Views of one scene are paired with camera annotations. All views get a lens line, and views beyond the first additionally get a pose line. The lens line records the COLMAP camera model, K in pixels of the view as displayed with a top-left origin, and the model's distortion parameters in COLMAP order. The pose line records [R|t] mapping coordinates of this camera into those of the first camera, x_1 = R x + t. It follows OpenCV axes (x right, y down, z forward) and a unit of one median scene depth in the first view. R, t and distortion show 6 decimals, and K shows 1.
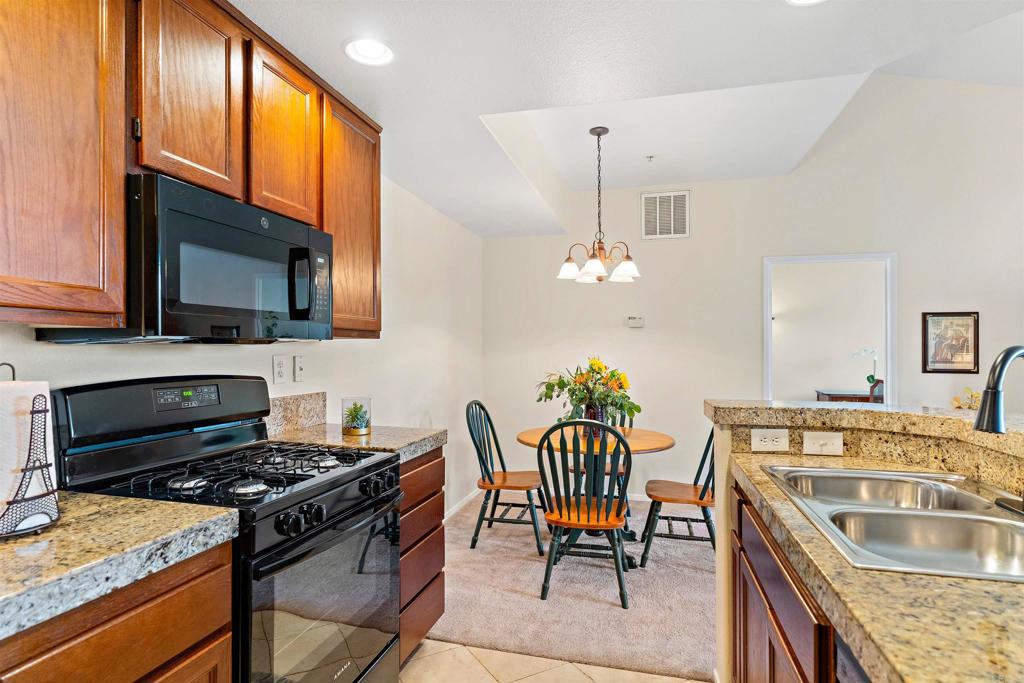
lens RADIAL K [[542.7, 0, 513.5], [0, 542.7, 349.1], [0, 0, 1]] dist [0.000891, 0.003506]
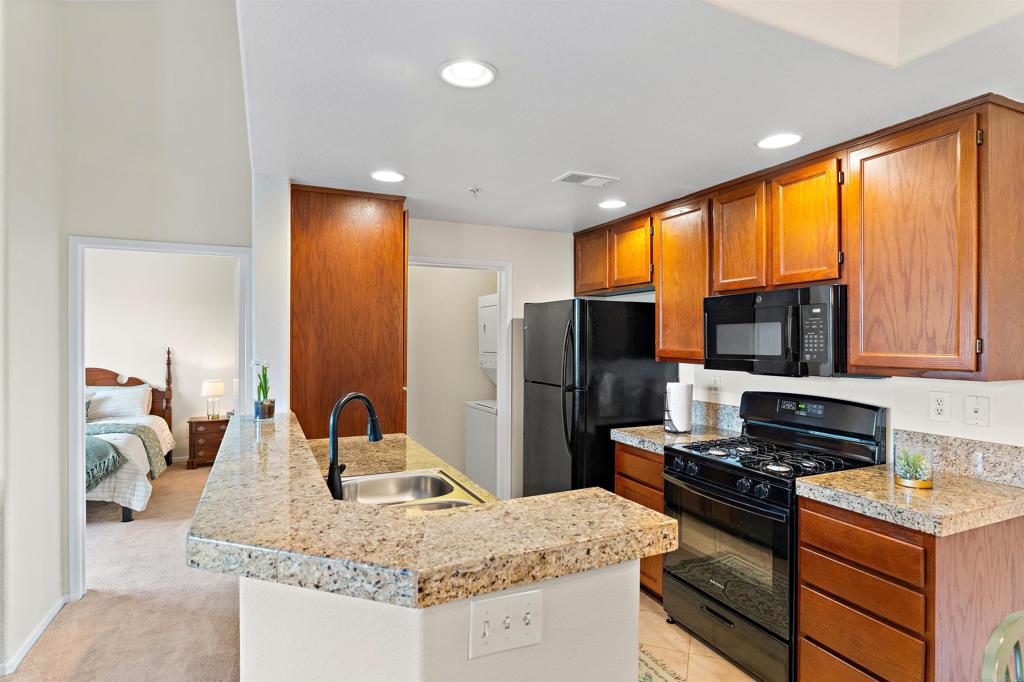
lens RADIAL K [[542.7, 0, 507.0], [0, 542.7, 342.7], [0, 0, 1]] dist [0.000891, 0.003506]
pose [[-0.783672, 0.007563, -0.621129, 1.043009], [0.002504, 0.999956, 0.009016, -0.117510], [0.621170, 0.005511, -0.783657, 1.695122]]
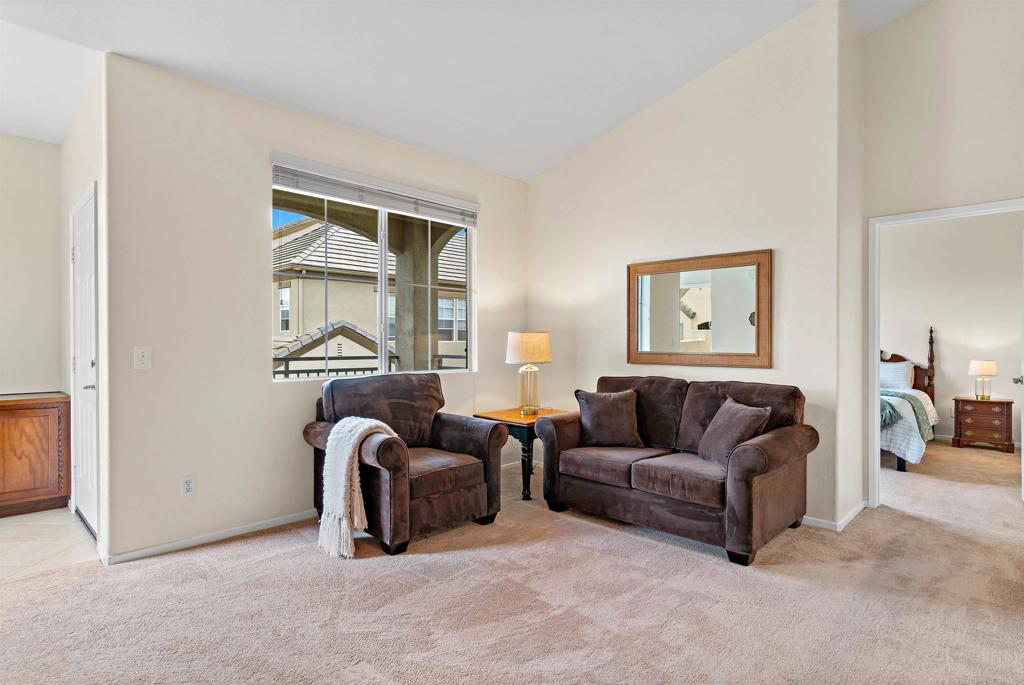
lens RADIAL K [[542.7, 0, 513.4], [0, 542.7, 345.0], [0, 0, 1]] dist [0.000891, 0.003506]
pose [[-0.874008, 0.001839, 0.485908, 1.248972], [0.001475, 0.999998, -0.001132, 0.065626], [-0.485909, -0.000273, -0.874009, 2.084305]]
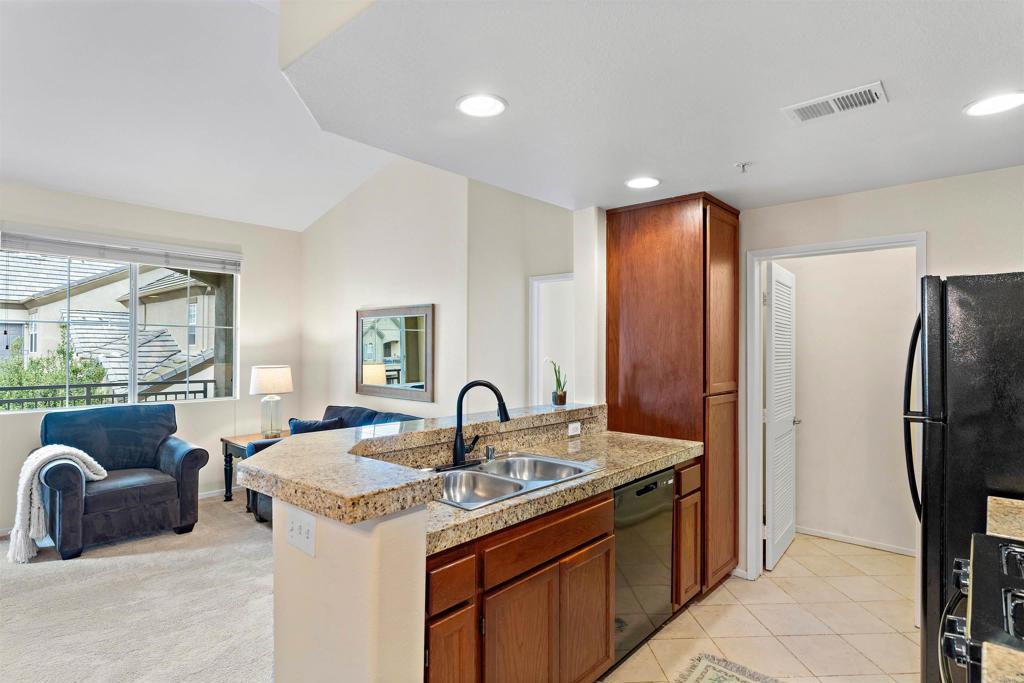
lens RADIAL K [[542.7, 0, 520.9], [0, 542.7, 345.4], [0, 0, 1]] dist [0.000891, 0.003506]
pose [[-0.887860, 0.000138, 0.460114, -0.086295], [-0.003648, 0.999966, -0.007341, -0.090322], [-0.460100, -0.008196, -0.887829, 1.843141]]
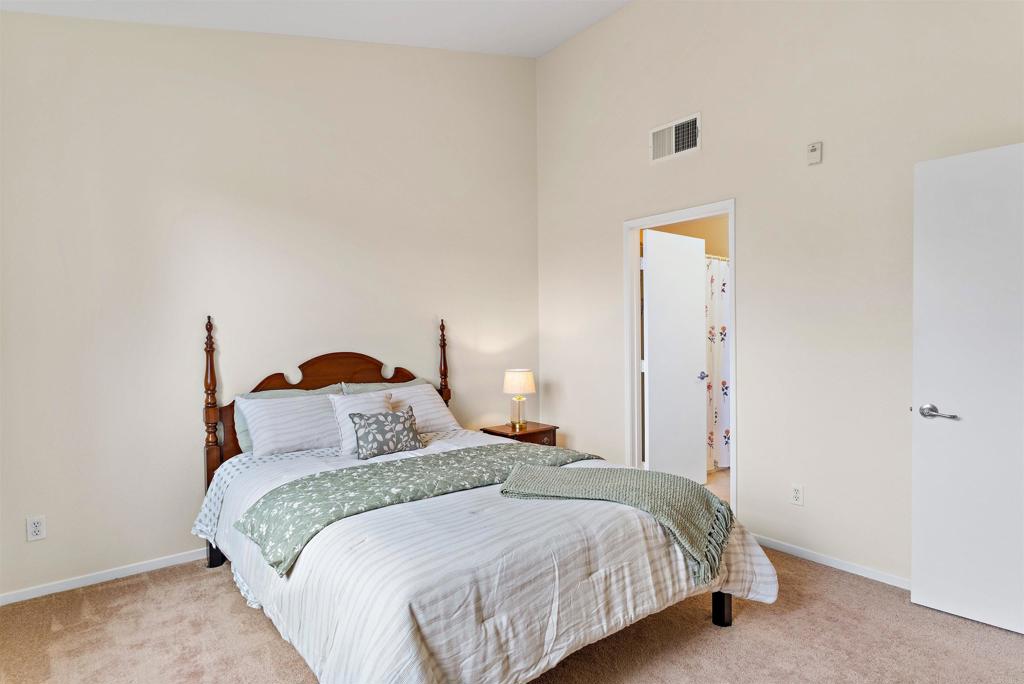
lens RADIAL K [[542.7, 0, 502.3], [0, 542.7, 349.8], [0, 0, 1]] dist [0.000891, 0.003506]
pose [[-0.586951, 0.028152, -0.809133, 2.233123], [0.010827, 0.999579, 0.026925, 0.007396], [0.809550, 0.007043, -0.587008, -0.964173]]
